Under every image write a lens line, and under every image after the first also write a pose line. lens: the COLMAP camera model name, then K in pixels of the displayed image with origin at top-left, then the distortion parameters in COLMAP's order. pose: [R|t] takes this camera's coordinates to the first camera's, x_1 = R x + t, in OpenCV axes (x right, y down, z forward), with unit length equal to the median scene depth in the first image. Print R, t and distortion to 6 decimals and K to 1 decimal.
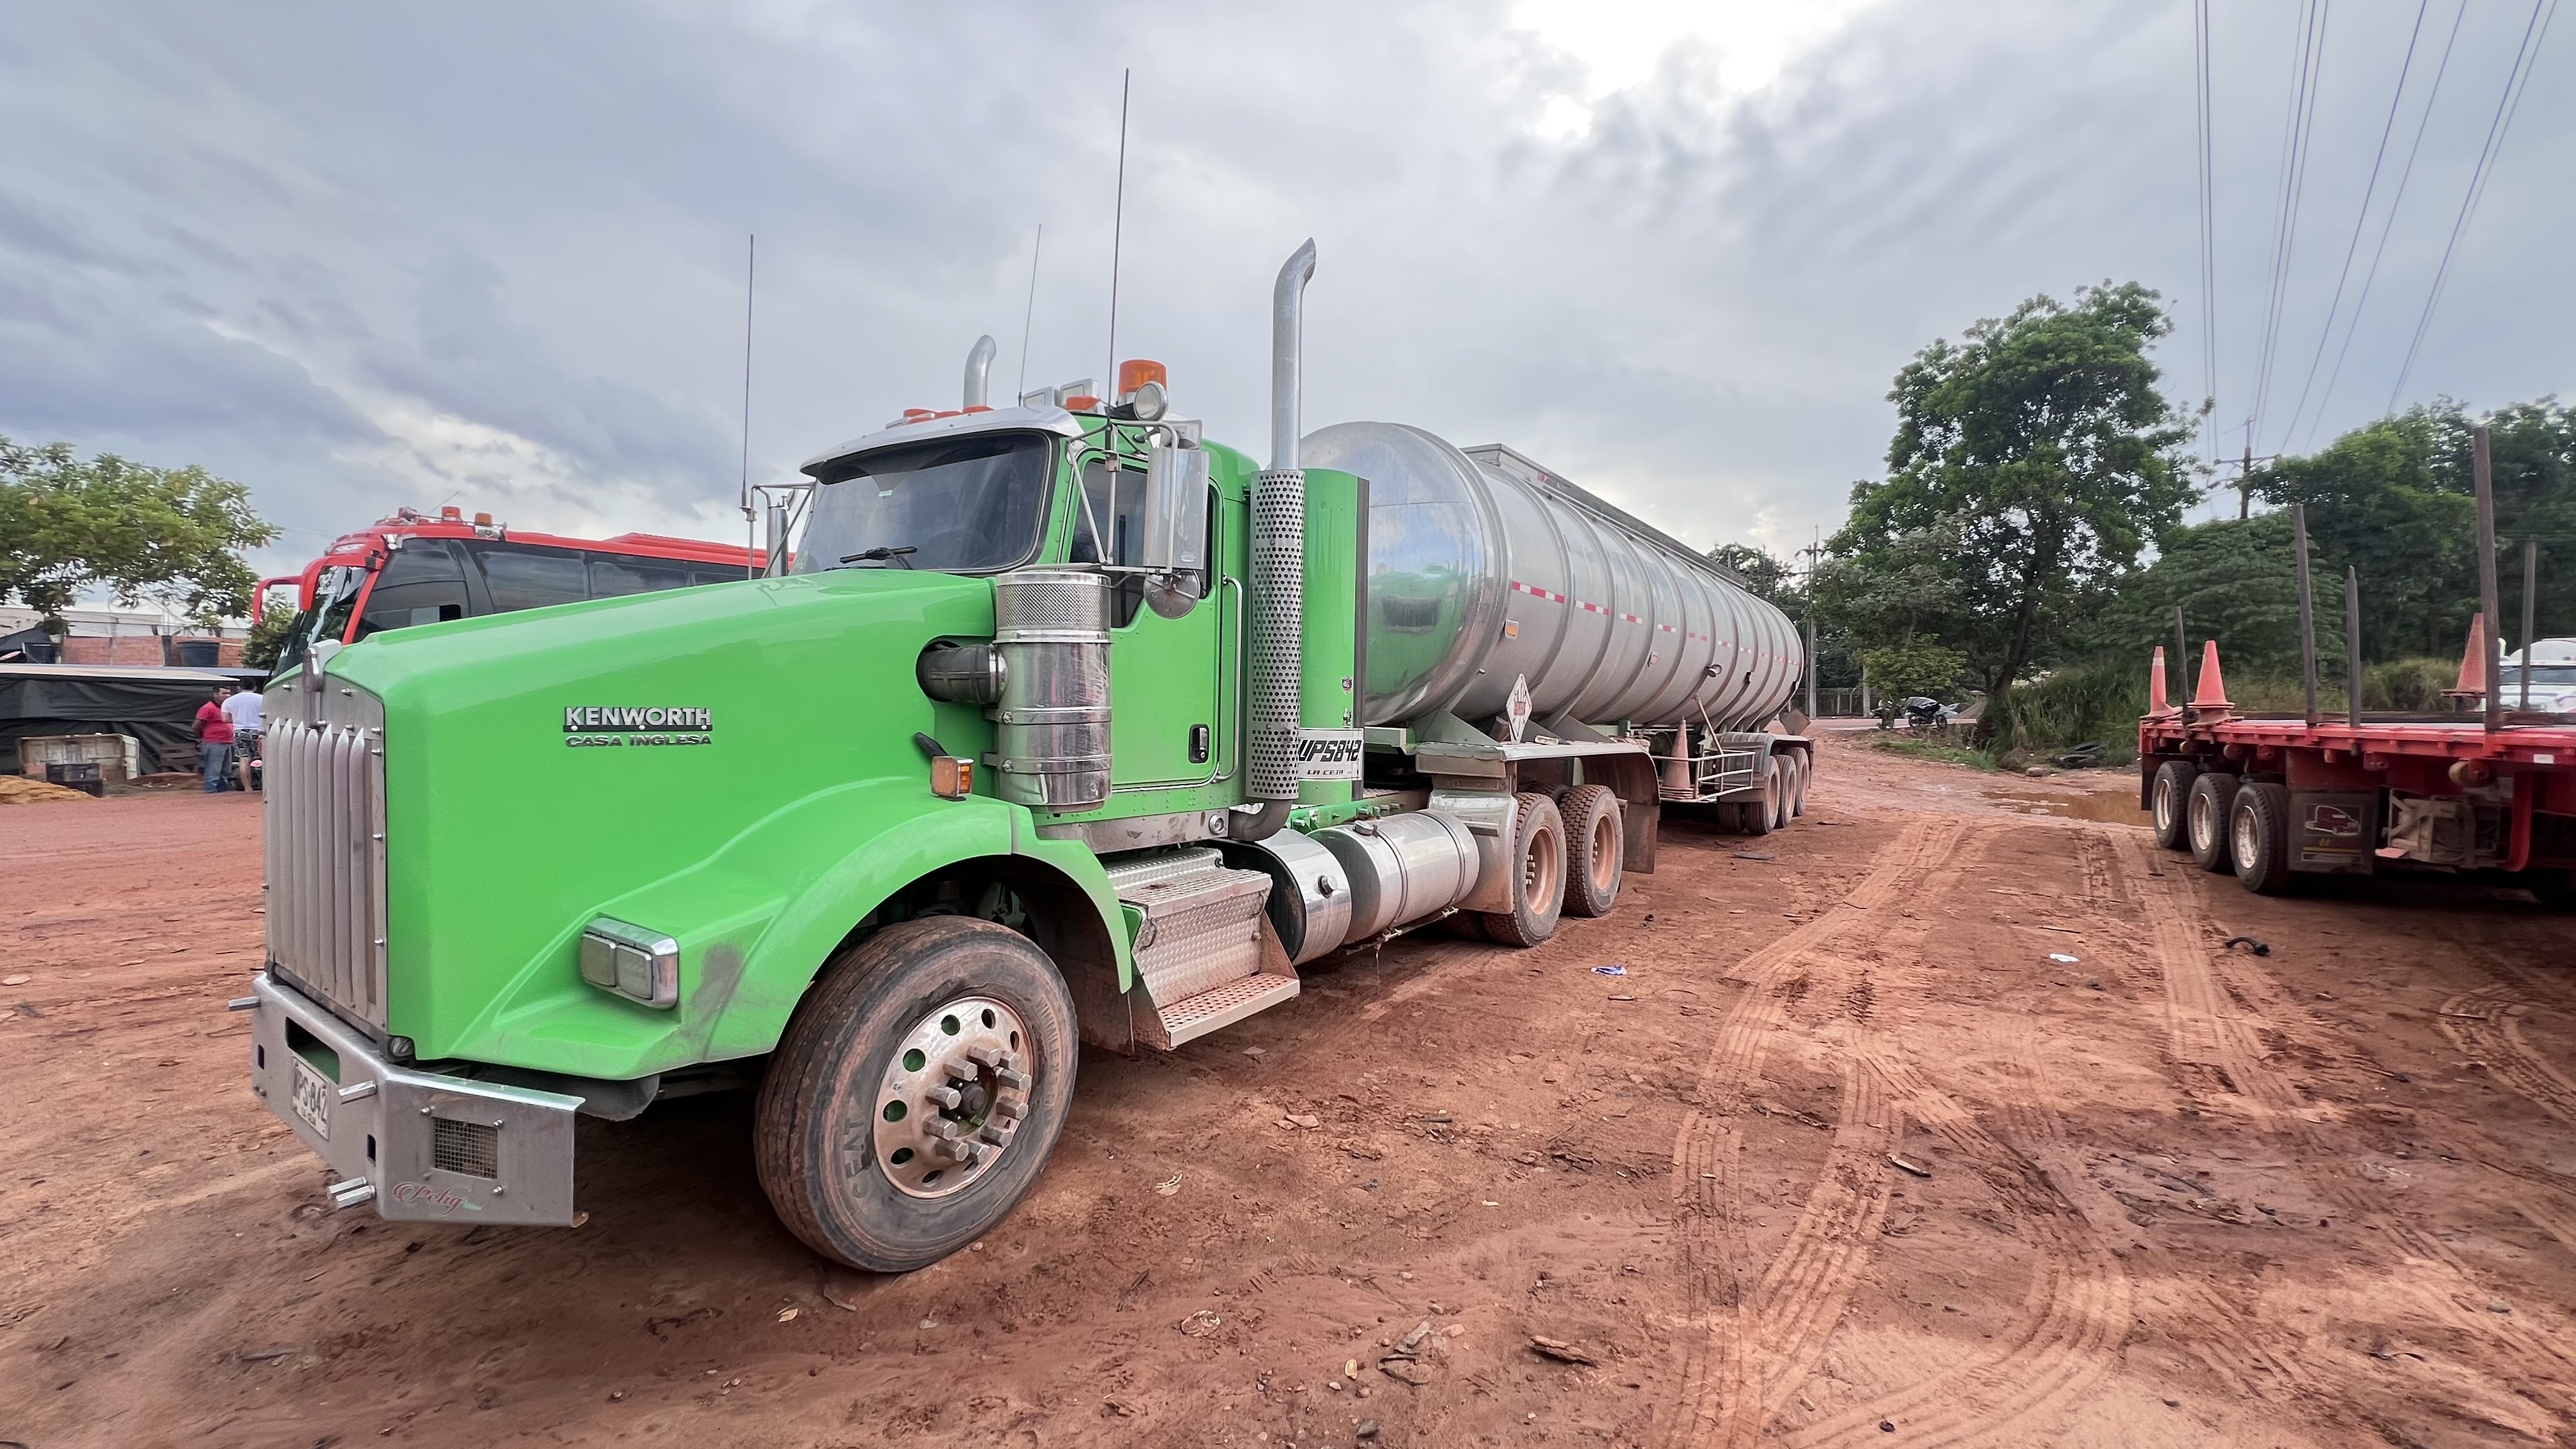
lens RADIAL K [[1032.1, 0, 1272.7], [0, 1032.1, 718.4], [0, 0, 1]] dist [-0.001203, -0.000089]
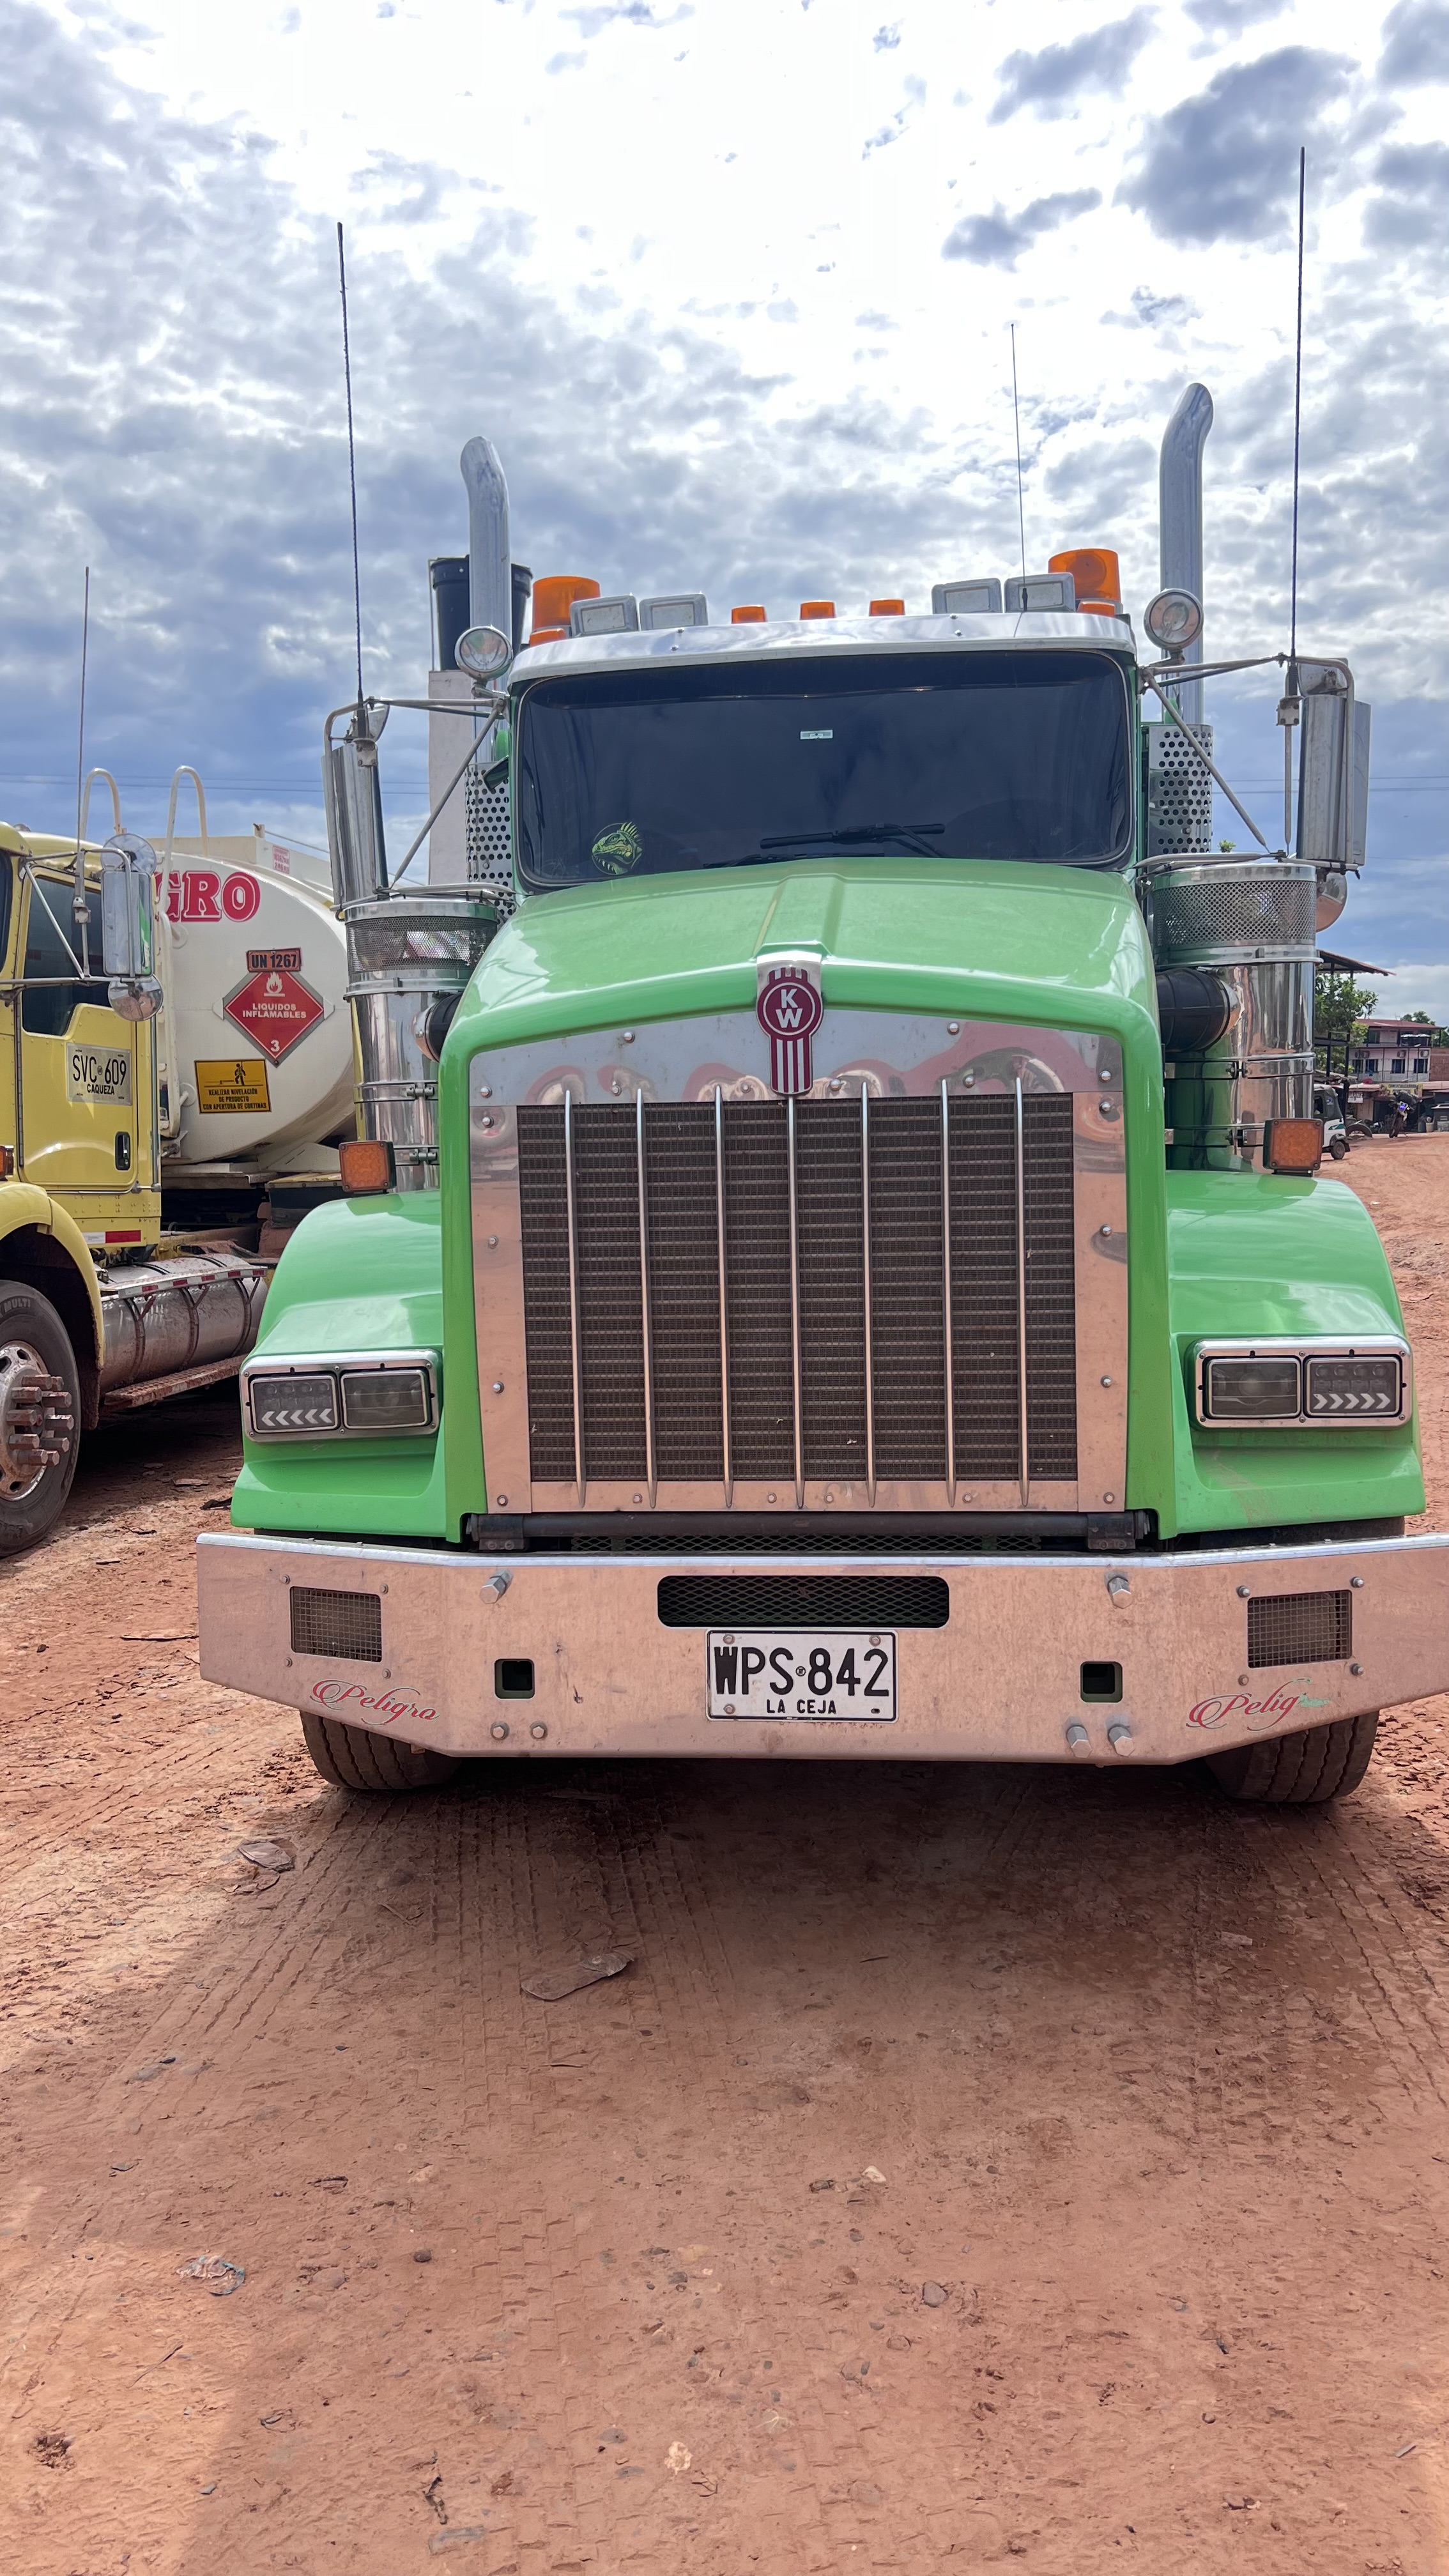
lens RADIAL K [[1934.1, 0, 724.5], [0, 1934.1, 1288.0], [0, 0, 1]] dist [0.104858, -0.130037]
pose [[0.868500, -0.086067, 0.488161, -1.109974], [0.056056, 0.995547, 0.075794, 0.024247], [-0.492510, -0.038463, 0.869456, -0.009173]]
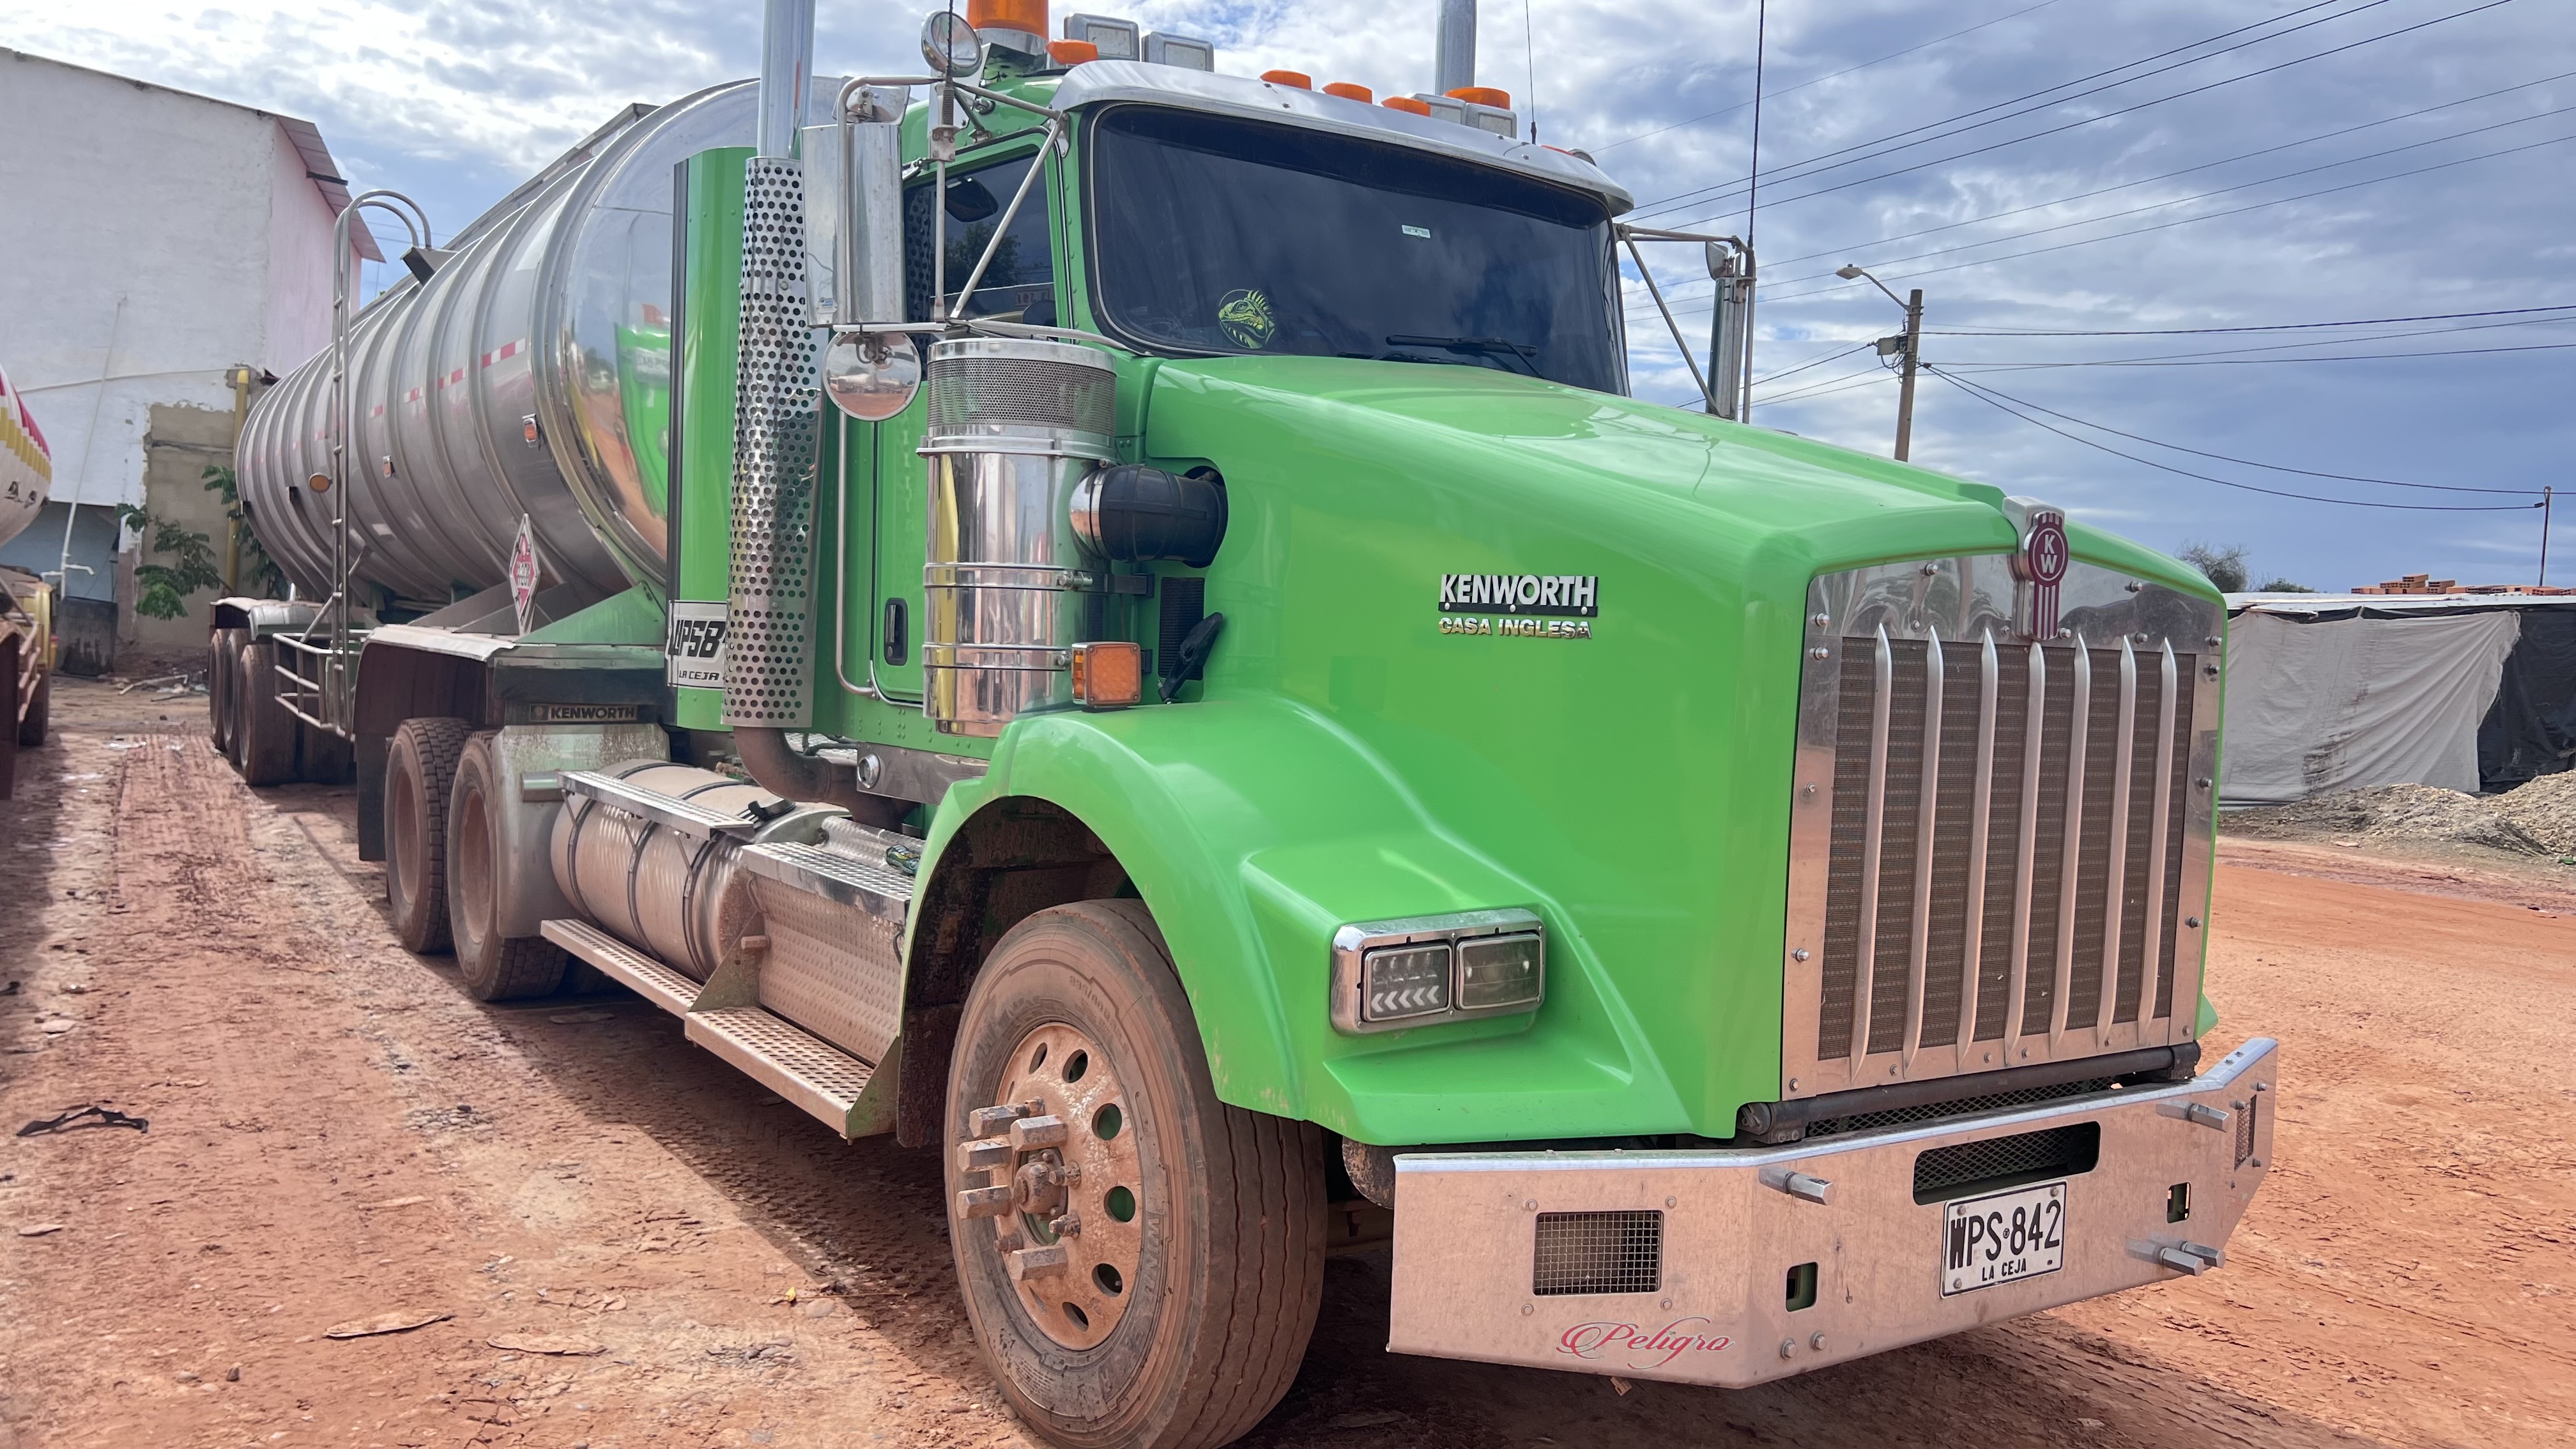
lens RADIAL K [[1934.1, 0, 1276.8], [0, 1934.1, 732.0], [0, 0, 1]] dist [0.104858, -0.130037]
pose [[0.362148, -0.061790, 0.930070, -1.566330], [-0.008205, 0.997550, 0.069468, -0.011066], [-0.932084, -0.032789, 0.360754, 0.718681]]
